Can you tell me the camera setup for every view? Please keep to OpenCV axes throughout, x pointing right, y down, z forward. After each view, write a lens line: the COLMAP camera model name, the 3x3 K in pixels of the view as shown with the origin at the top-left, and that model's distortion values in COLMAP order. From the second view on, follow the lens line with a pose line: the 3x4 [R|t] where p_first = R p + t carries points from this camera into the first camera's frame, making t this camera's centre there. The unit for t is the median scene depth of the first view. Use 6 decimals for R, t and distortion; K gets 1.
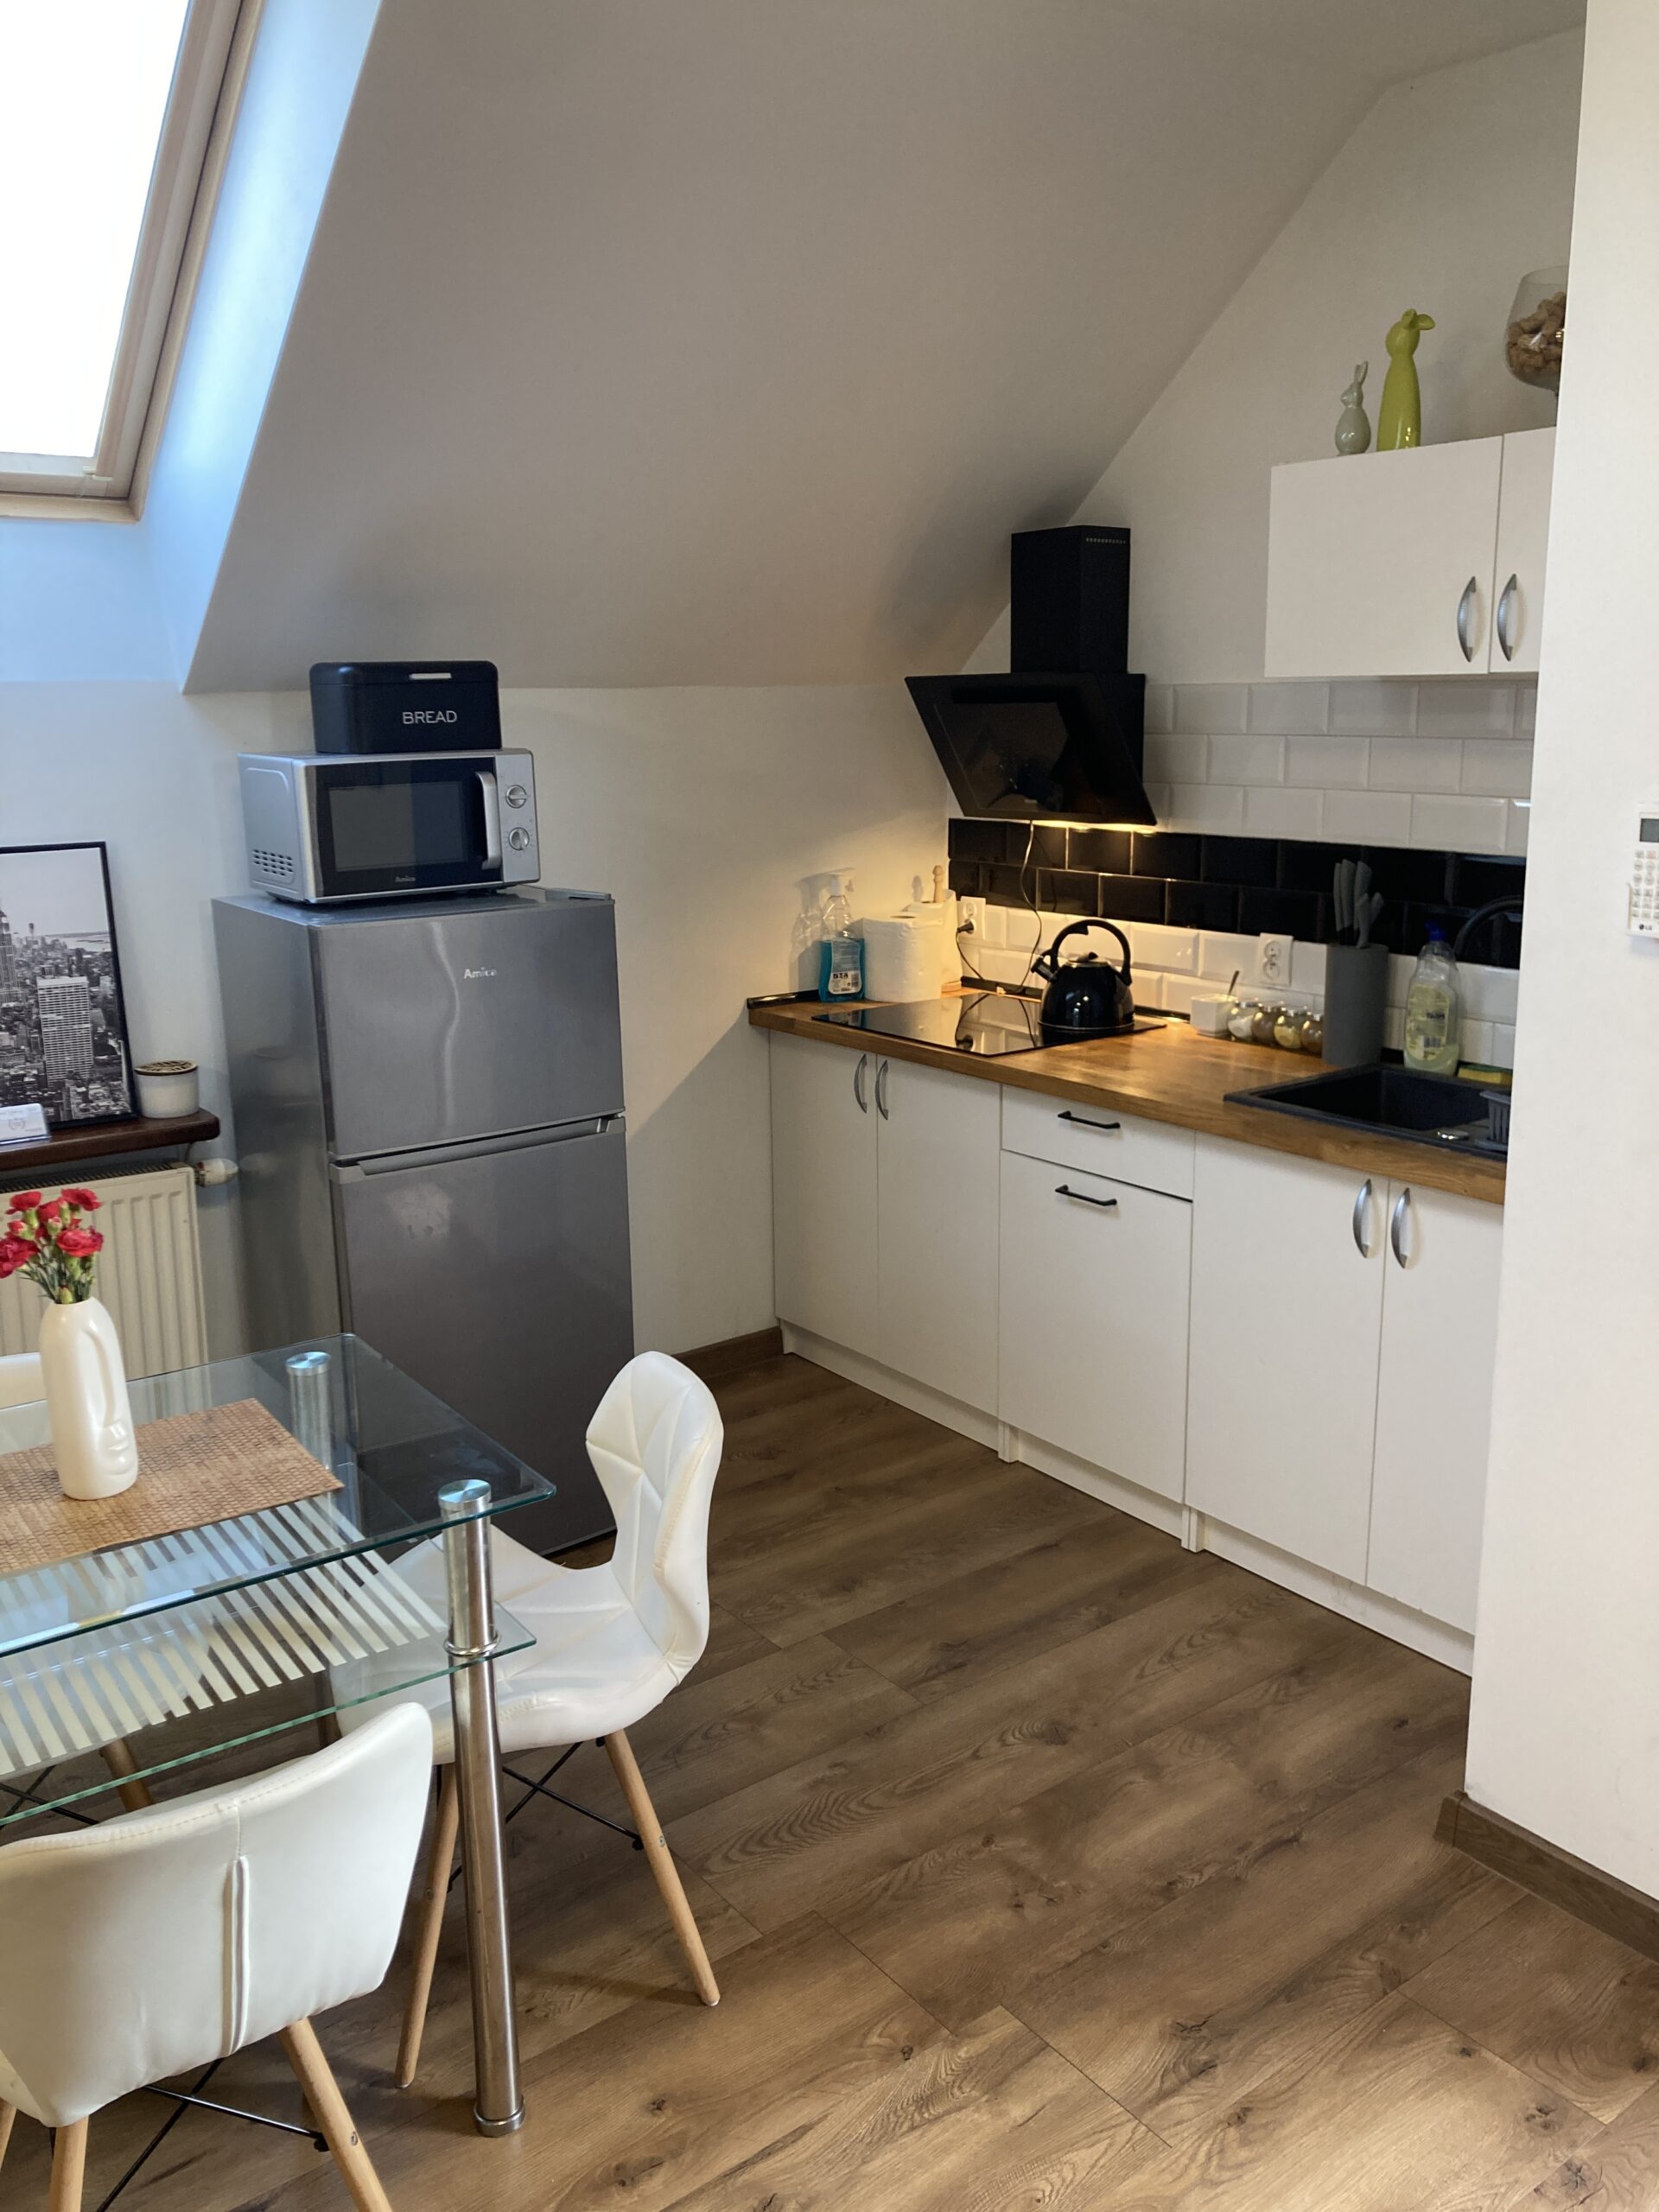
lens RADIAL K [[1799.7, 0, 868.4], [0, 1799.7, 1094.3], [0, 0, 1]] dist [0.045616, -0.053334]
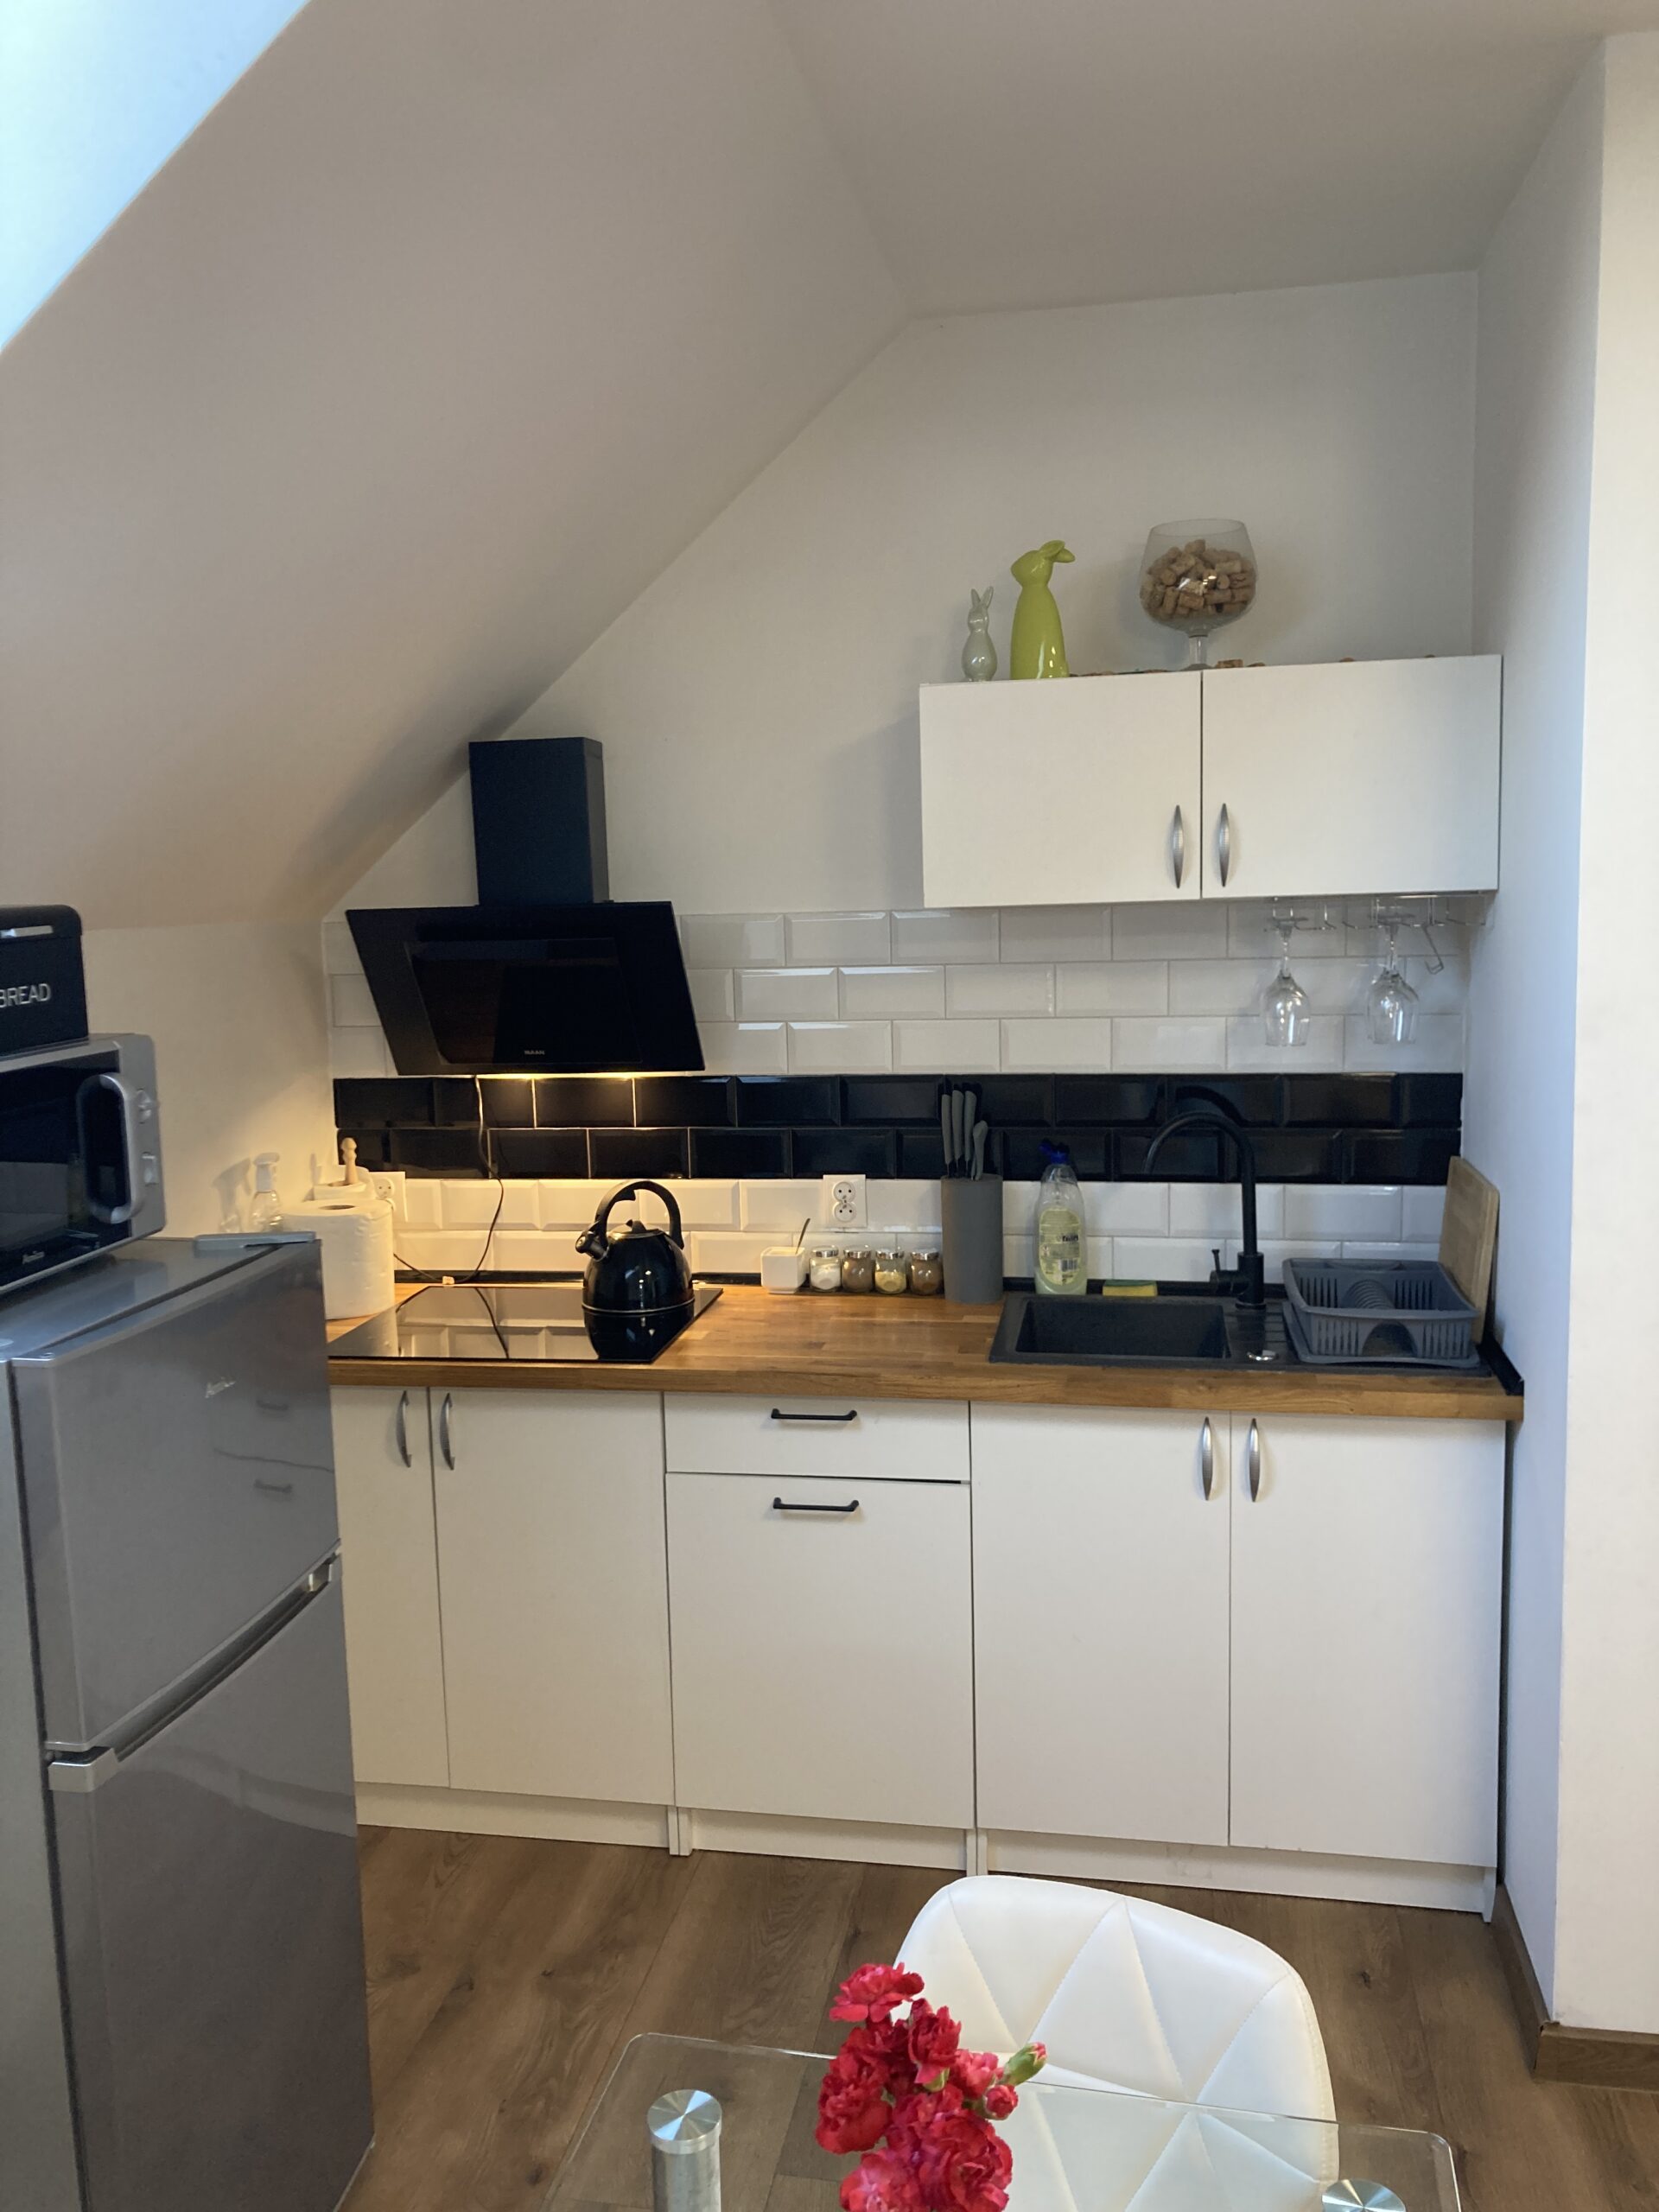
lens RADIAL K [[1799.7, 0, 822.7], [0, 1799.7, 1106.1], [0, 0, 1]] dist [0.045616, -0.053334]
pose [[0.751570, -0.093705, 0.652963, -0.394394], [0.161954, 0.985774, -0.044946, -0.085706], [-0.639463, 0.139530, 0.756055, 0.310034]]
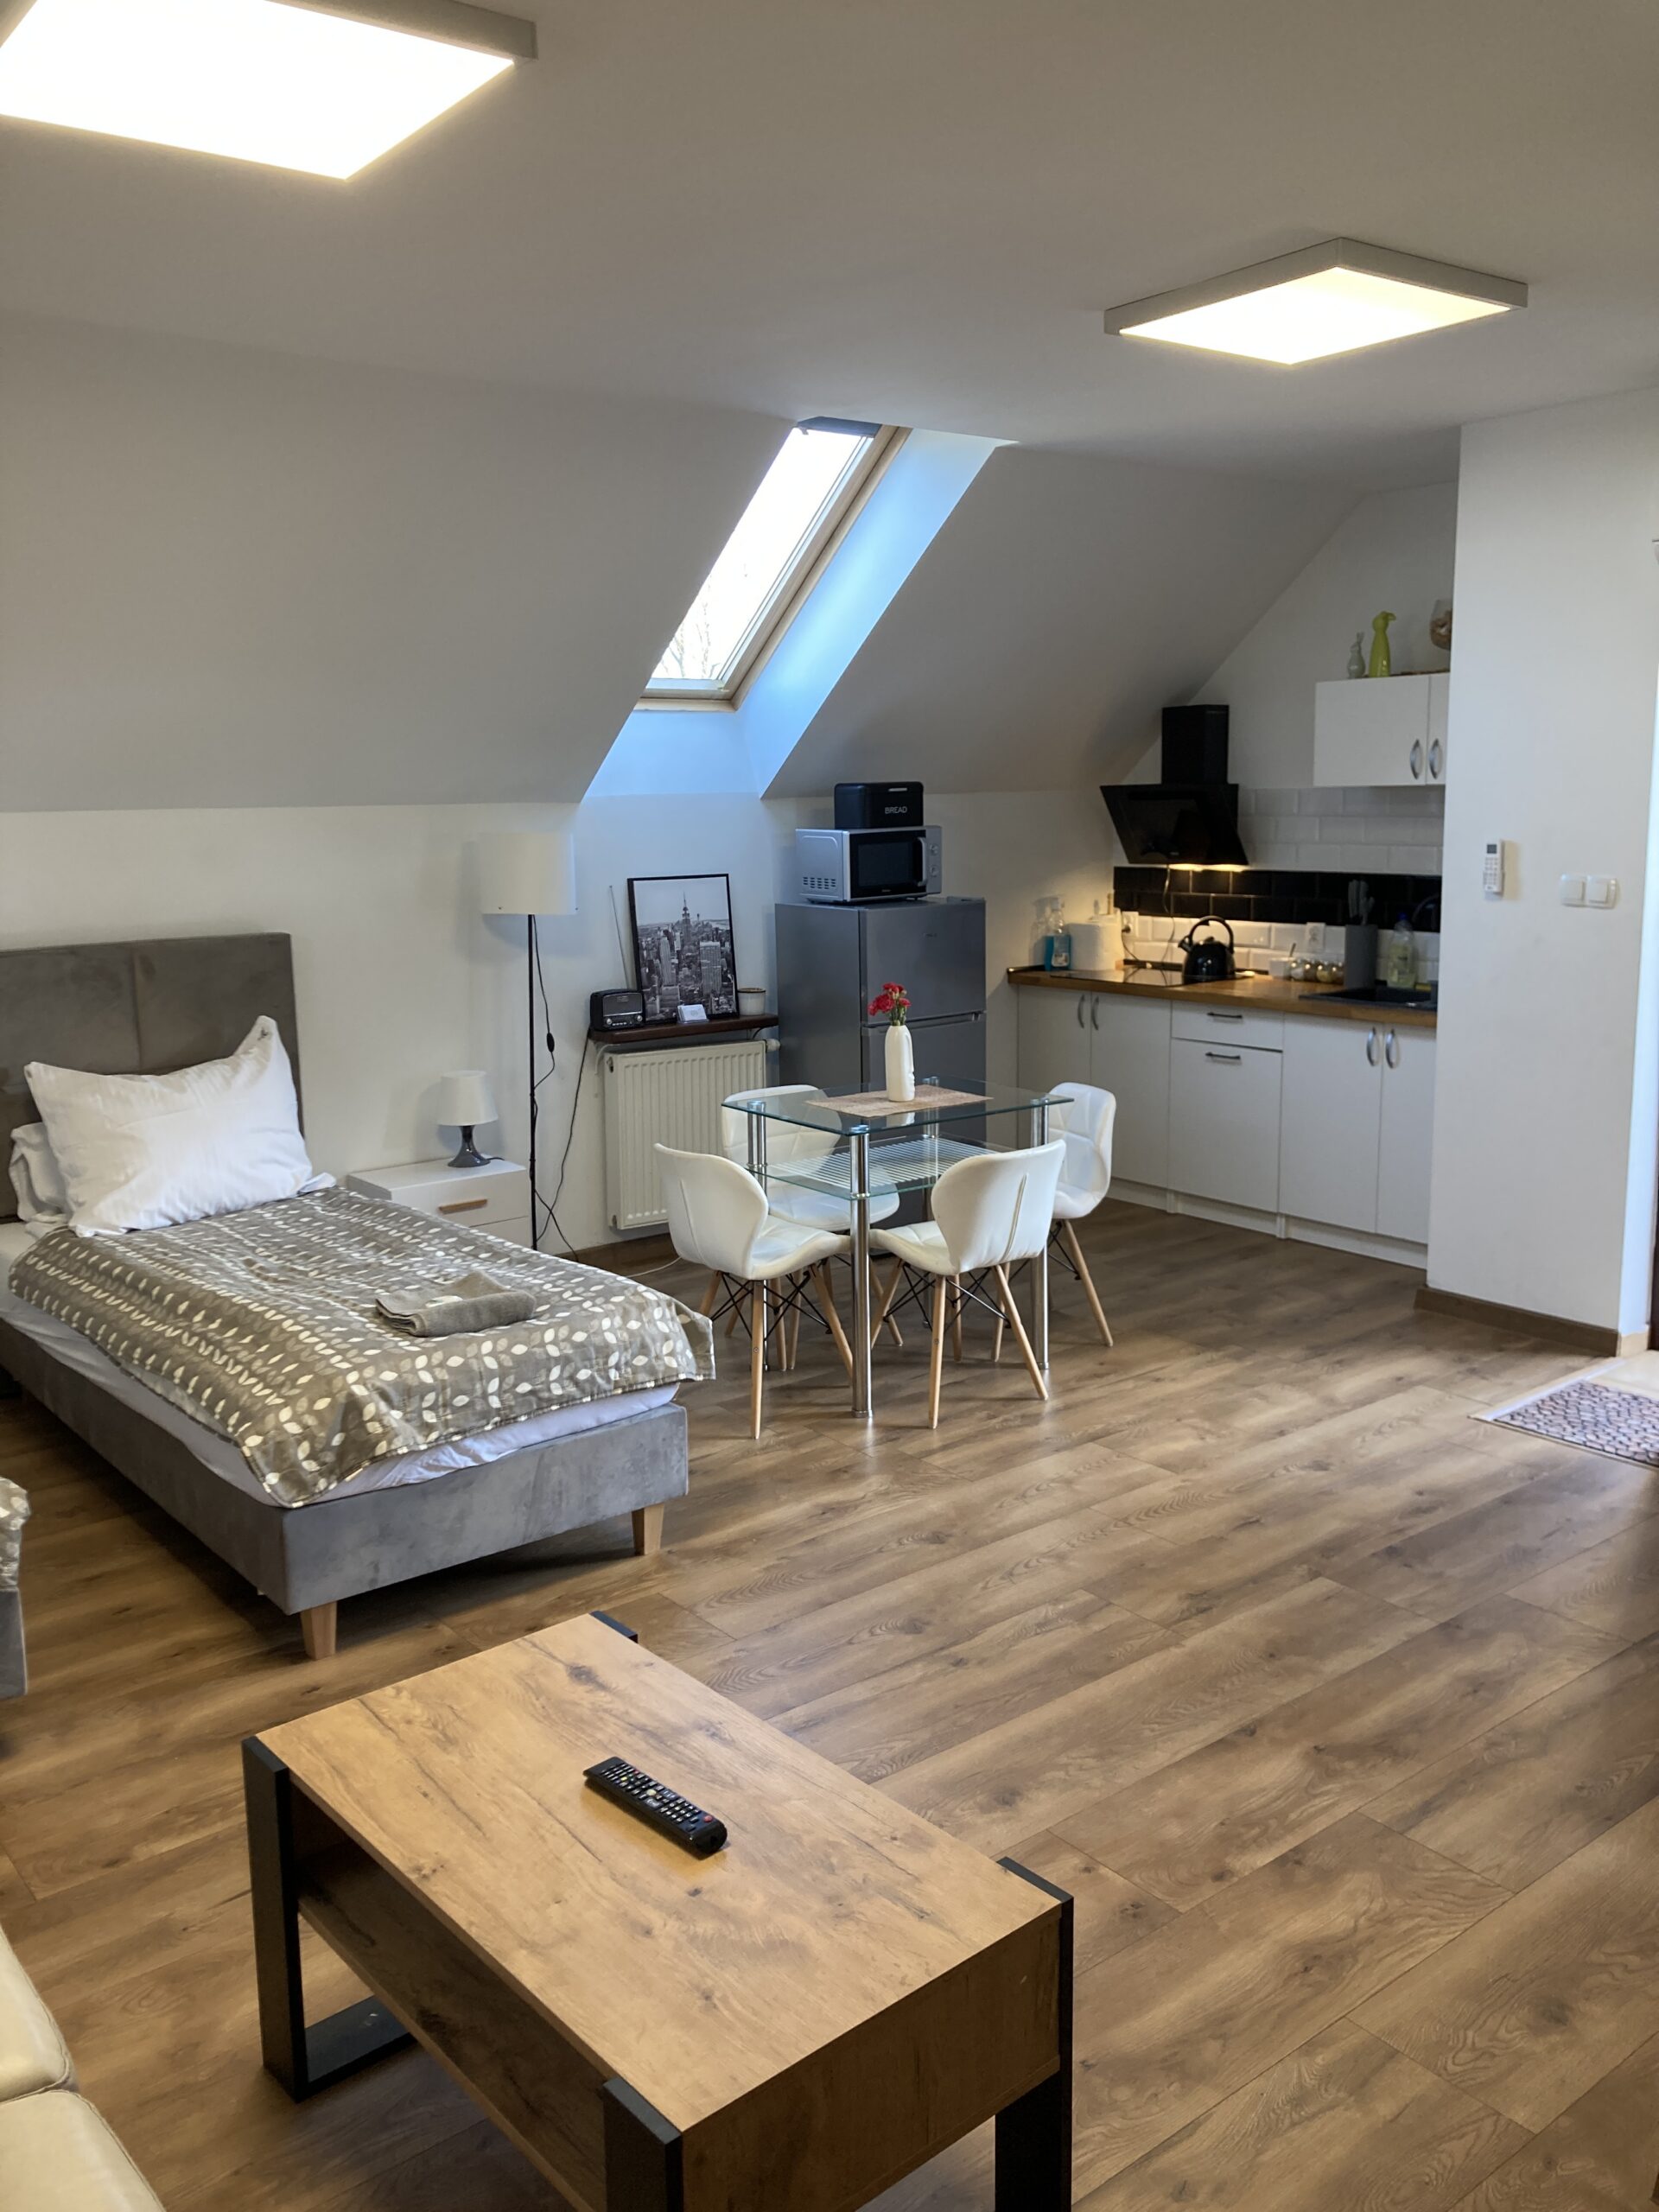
lens RADIAL K [[1799.7, 0, 846.2], [0, 1799.7, 1081.6], [0, 0, 1]] dist [0.045616, -0.053334]
pose [[0.999920, -0.006376, 0.010934, -0.283024], [0.006984, 0.998378, -0.056501, 0.179094], [-0.010556, 0.056573, 0.998343, -0.852131]]
